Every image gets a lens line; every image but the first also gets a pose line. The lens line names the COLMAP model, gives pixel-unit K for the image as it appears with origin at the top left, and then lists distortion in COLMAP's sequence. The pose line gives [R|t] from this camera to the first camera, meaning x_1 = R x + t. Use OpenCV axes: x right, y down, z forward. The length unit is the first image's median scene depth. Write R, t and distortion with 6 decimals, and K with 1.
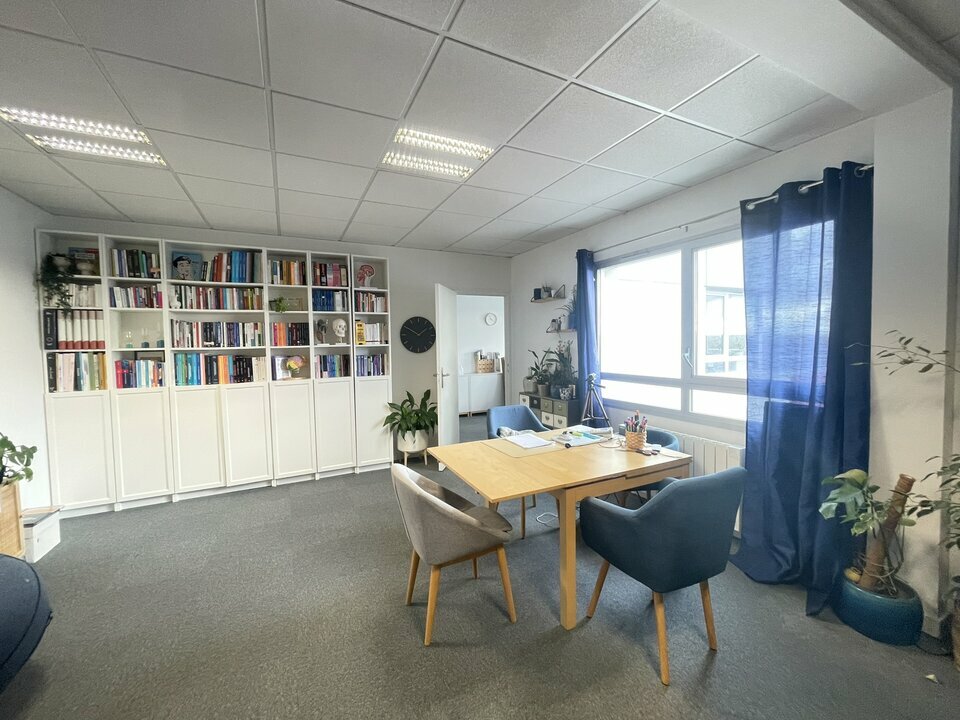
lens RADIAL K [[387.6, 0, 478.5], [0, 387.6, 360.3], [0, 0, 1]] dist [0.000285, -0.001304]
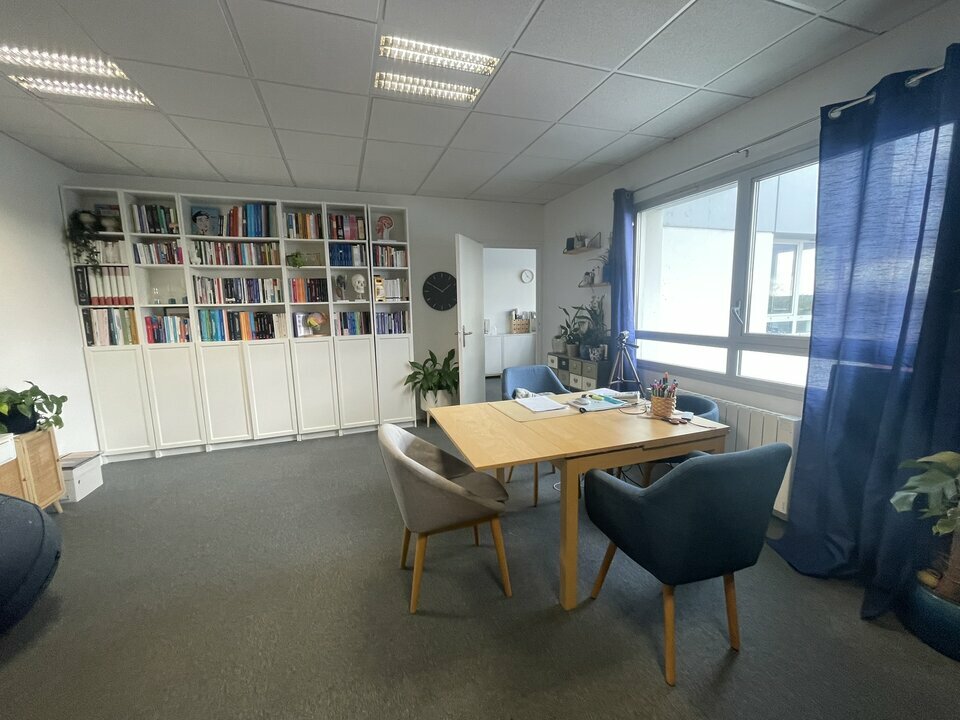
lens RADIAL K [[387.6, 0, 477.9], [0, 387.6, 360.4], [0, 0, 1]] dist [0.000285, -0.001304]
pose [[0.992507, 0.014303, -0.121351, 0.077886], [-0.002494, 0.995289, 0.096918, 0.016404], [0.122165, -0.095889, 0.987867, 0.082762]]
